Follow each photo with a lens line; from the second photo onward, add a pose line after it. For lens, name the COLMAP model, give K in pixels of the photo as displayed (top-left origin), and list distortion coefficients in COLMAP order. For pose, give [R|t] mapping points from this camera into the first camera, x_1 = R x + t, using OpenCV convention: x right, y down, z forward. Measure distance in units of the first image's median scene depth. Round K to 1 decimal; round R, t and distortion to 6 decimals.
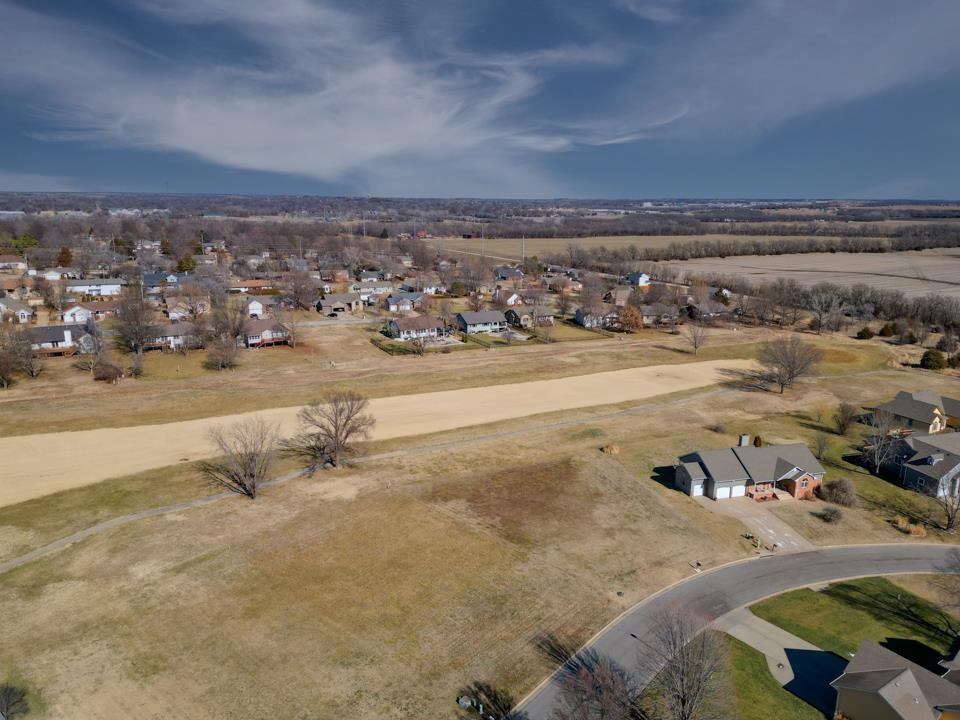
lens RADIAL K [[668.8, 0, 481.5], [0, 668.8, 358.9], [0, 0, 1]] dist [0.084155, -0.082554]
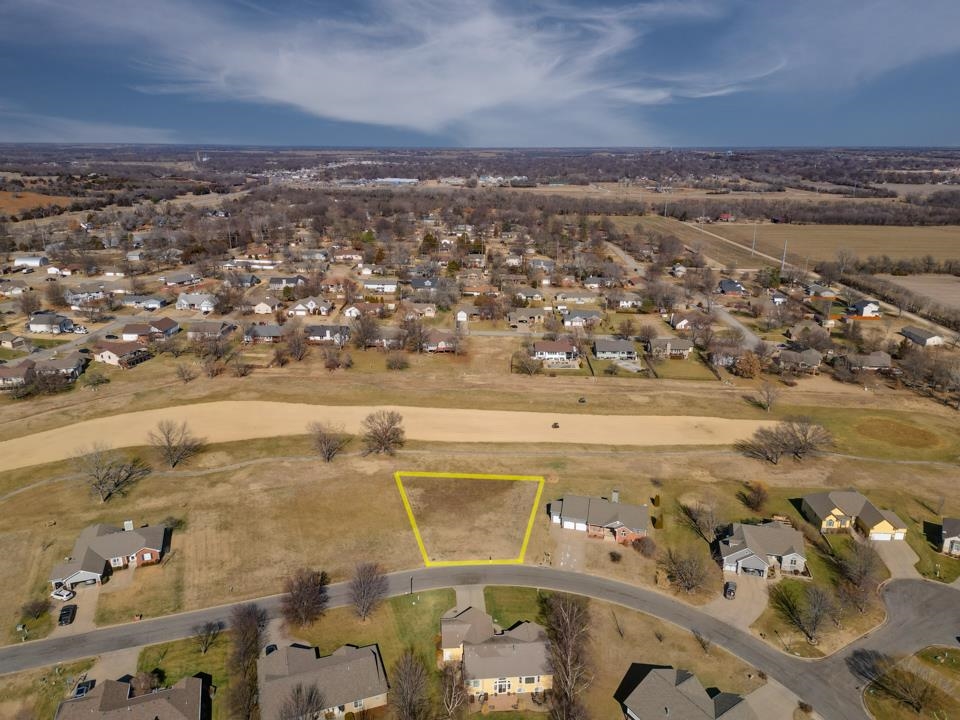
lens RADIAL K [[668.8, 0, 481.3], [0, 668.8, 358.6], [0, 0, 1]] dist [0.084155, -0.082554]
pose [[0.866987, 0.143220, -0.477307, 0.752152], [-0.110350, 0.989209, 0.096379, -0.260463], [0.485959, -0.030888, 0.873435, -0.355252]]
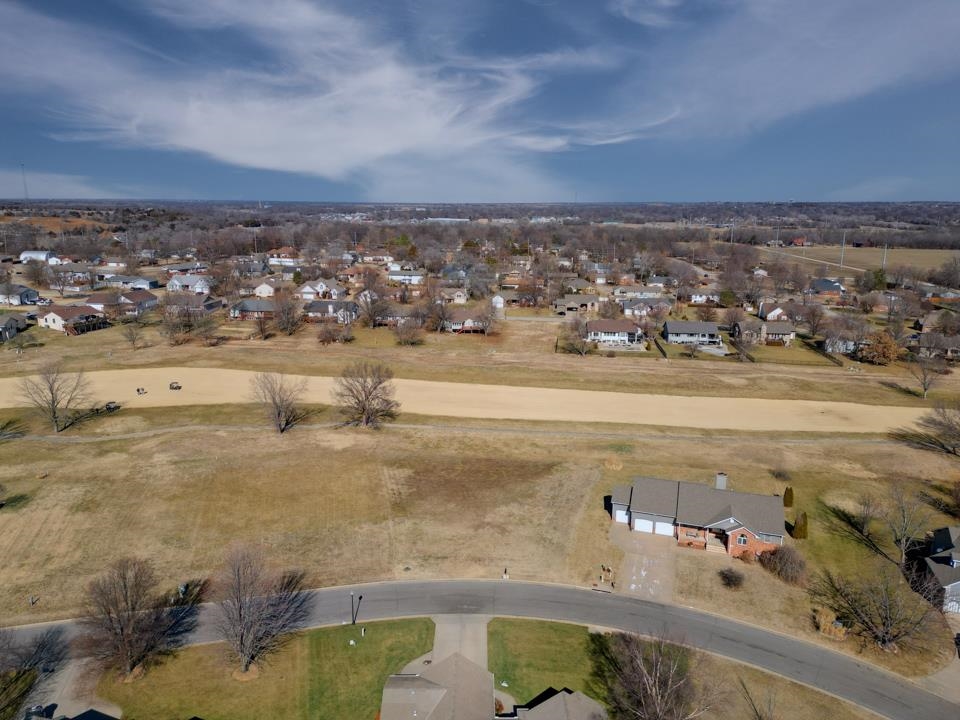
lens RADIAL K [[668.8, 0, 481.9], [0, 668.8, 360.4], [0, 0, 1]] dist [0.084155, -0.082554]
pose [[0.825841, 0.122352, -0.550470, 0.569414], [-0.126503, 0.991494, 0.030592, -0.017121], [0.549531, 0.044372, 0.834294, 0.110767]]
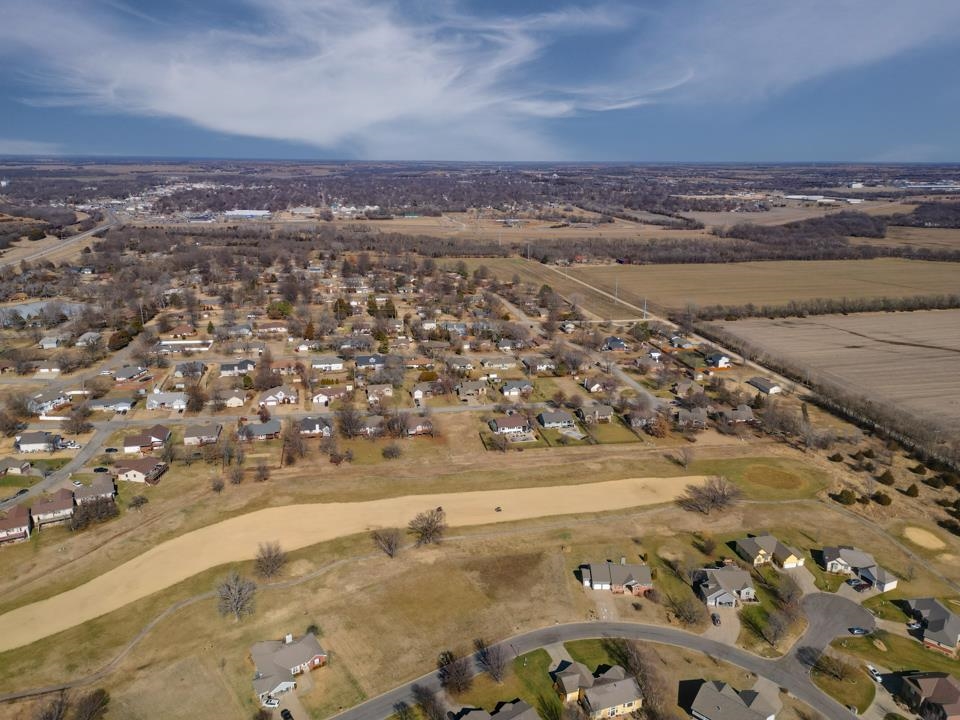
lens RADIAL K [[668.8, 0, 480.4], [0, 668.8, 358.1], [0, 0, 1]] dist [0.084155, -0.082554]
pose [[0.961466, 0.074190, -0.264725, 0.451157], [-0.060215, 0.996348, 0.060530, -0.551061], [0.268249, -0.042257, 0.962422, -0.983106]]
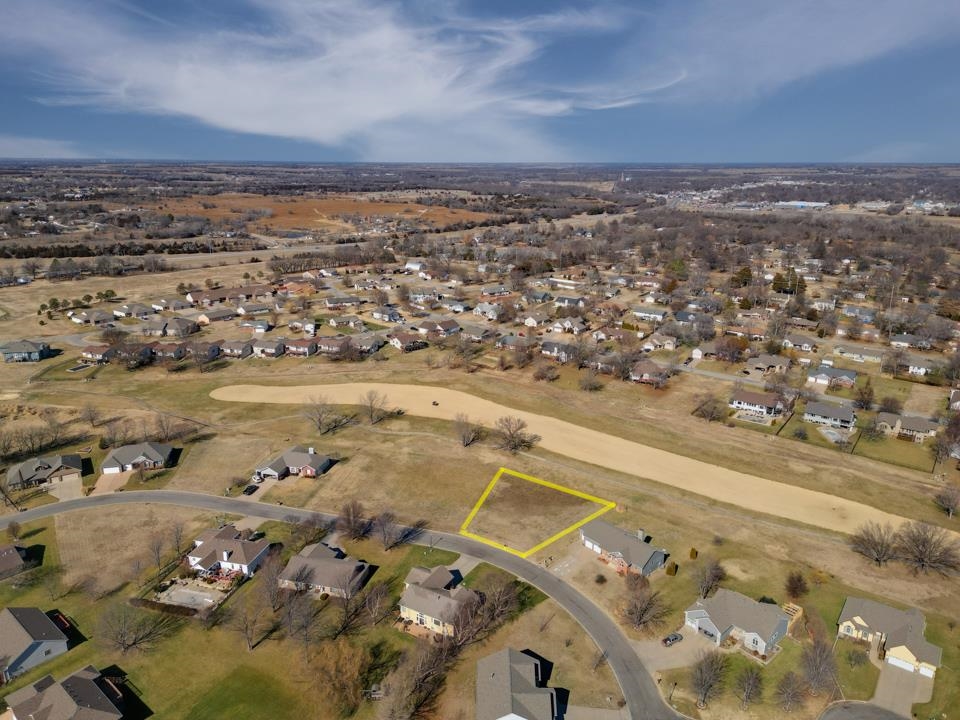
lens RADIAL K [[668.8, 0, 482.3], [0, 668.8, 357.5], [0, 0, 1]] dist [0.084155, -0.082554]
pose [[0.434306, 0.243829, -0.867137, 1.418672], [-0.208614, 0.963720, 0.166502, -0.431089], [0.876275, 0.108584, 0.469415, -0.082185]]
